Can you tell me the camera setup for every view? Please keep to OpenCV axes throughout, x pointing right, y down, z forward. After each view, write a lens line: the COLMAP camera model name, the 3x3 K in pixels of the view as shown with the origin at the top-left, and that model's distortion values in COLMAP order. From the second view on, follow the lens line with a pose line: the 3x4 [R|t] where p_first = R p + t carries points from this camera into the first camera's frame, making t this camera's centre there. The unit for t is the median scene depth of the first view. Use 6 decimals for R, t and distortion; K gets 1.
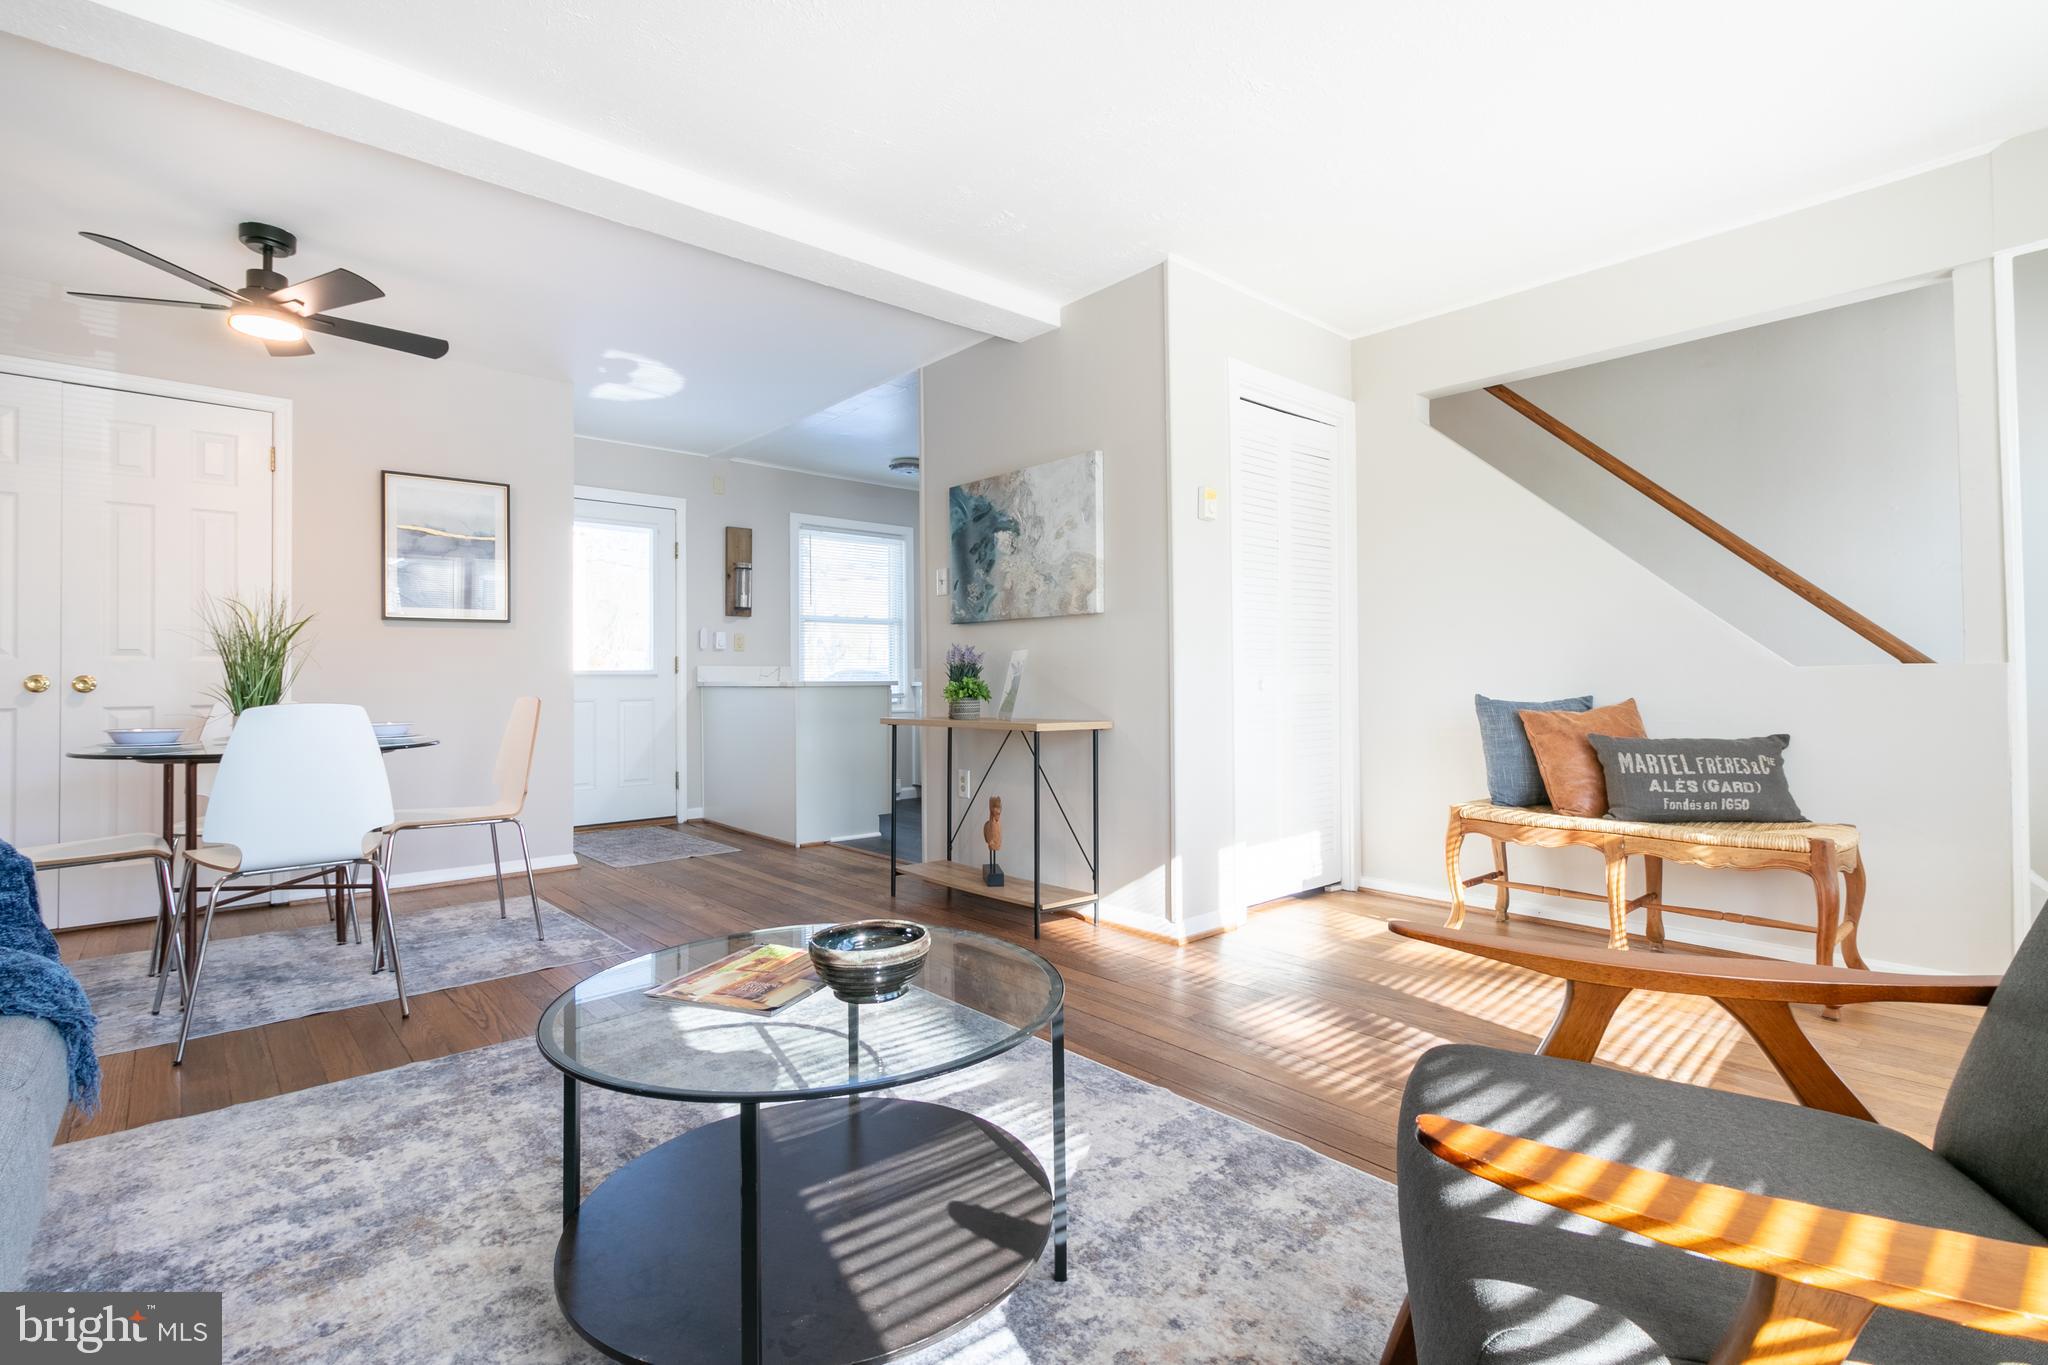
lens RADIAL K [[932.0, 0, 1014.7], [0, 932.0, 679.1], [0, 0, 1]] dist [-0.003041, -0.000308]
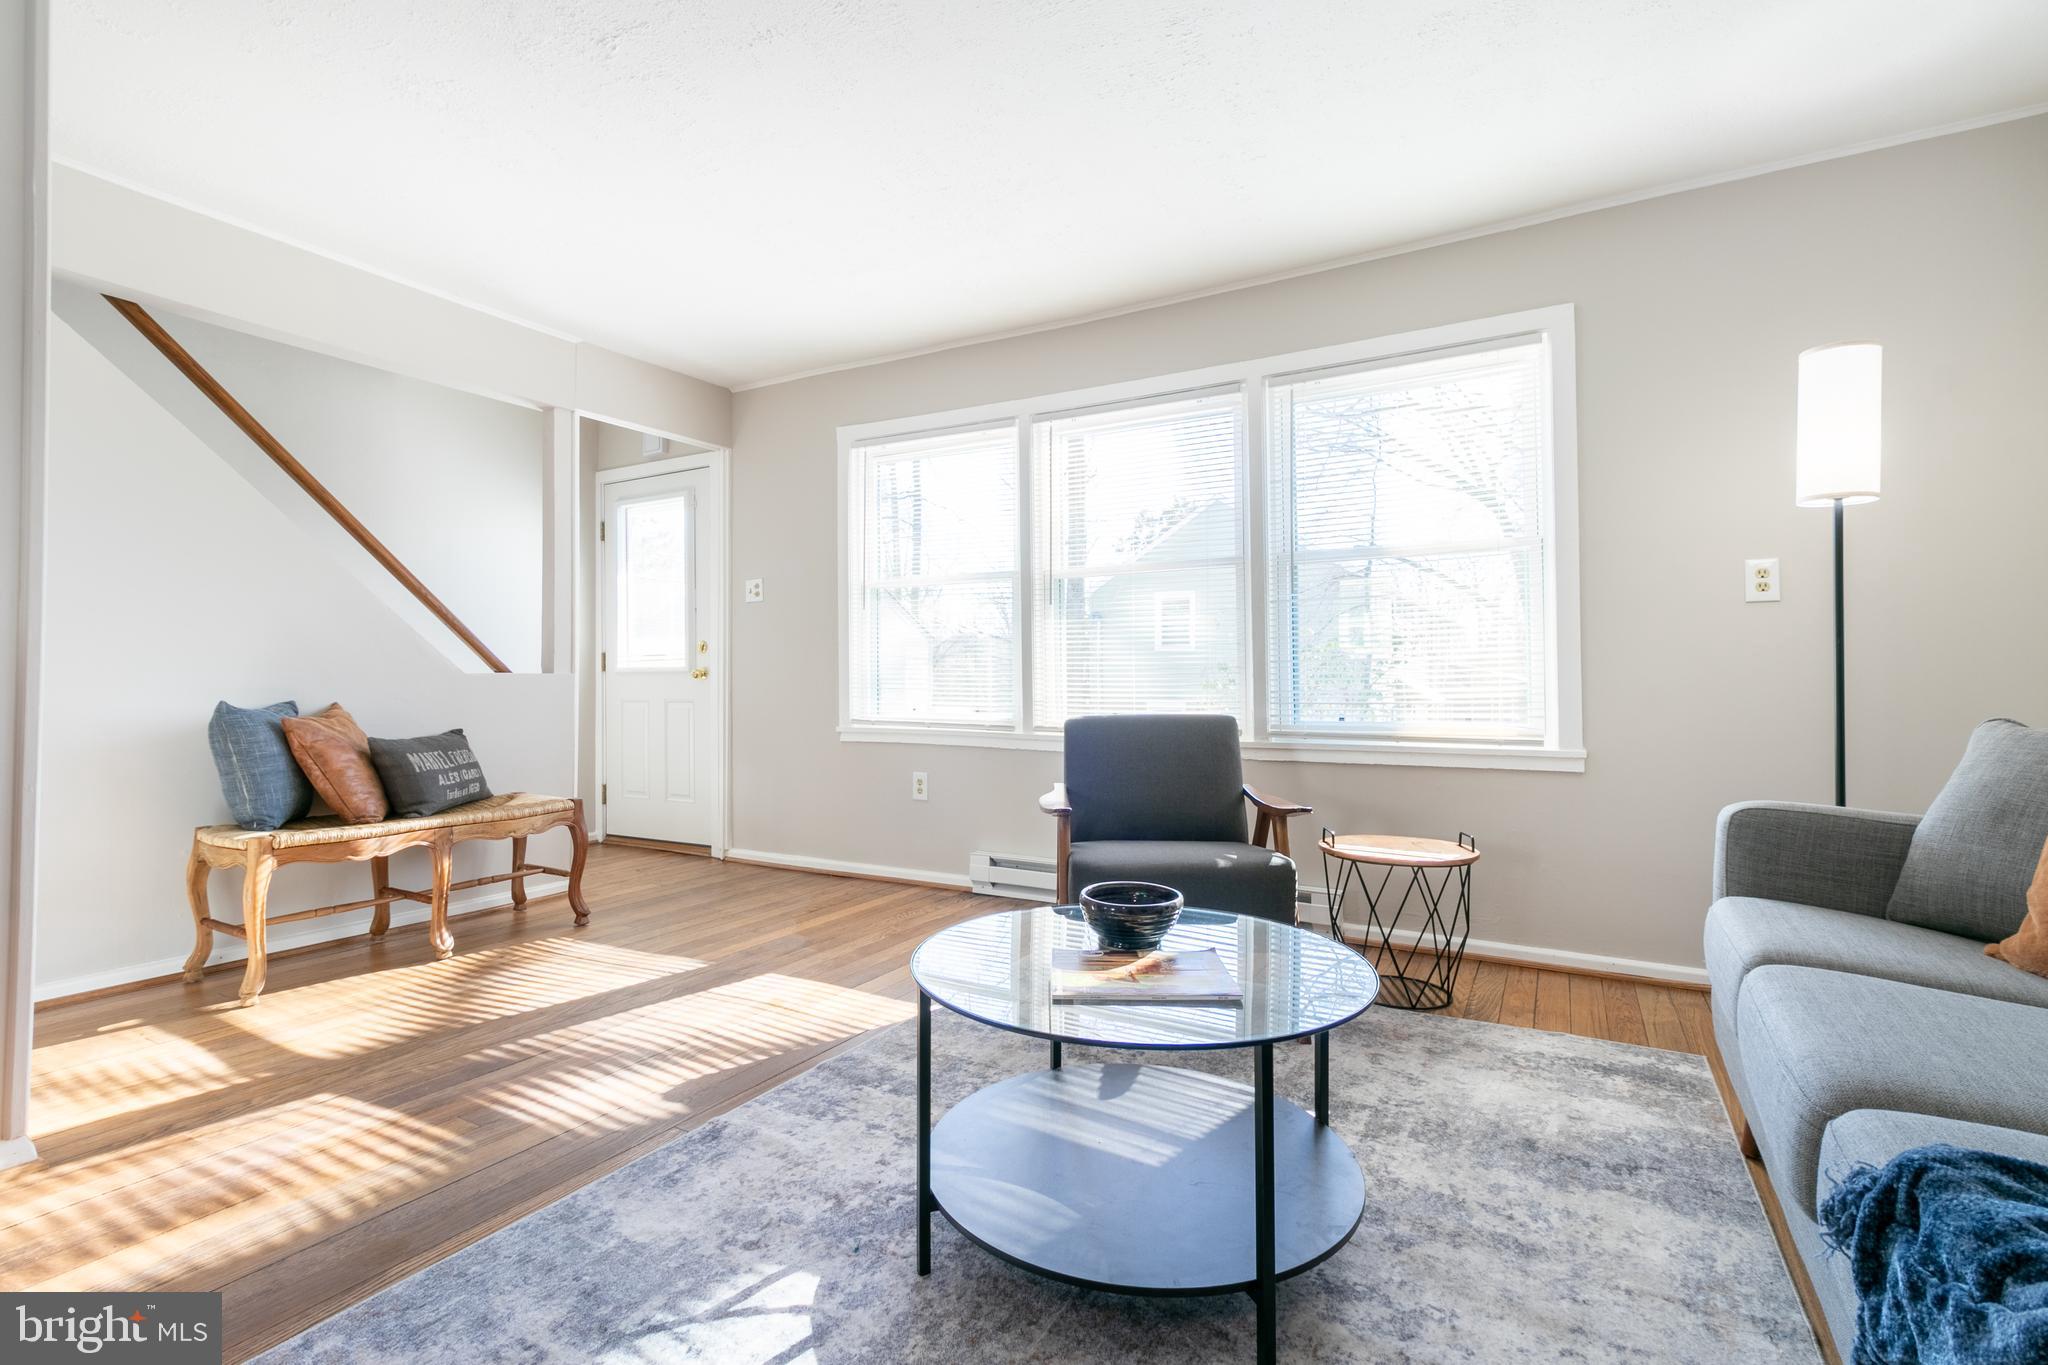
lens RADIAL K [[932.0, 0, 1024.7], [0, 932.0, 680.3], [0, 0, 1]] dist [-0.003041, -0.000308]
pose [[-0.355809, 0.005609, 0.934542, -0.595656], [-0.005701, 0.999950, -0.008172, 0.000705], [-0.934541, -0.008236, -0.355759, 0.746161]]
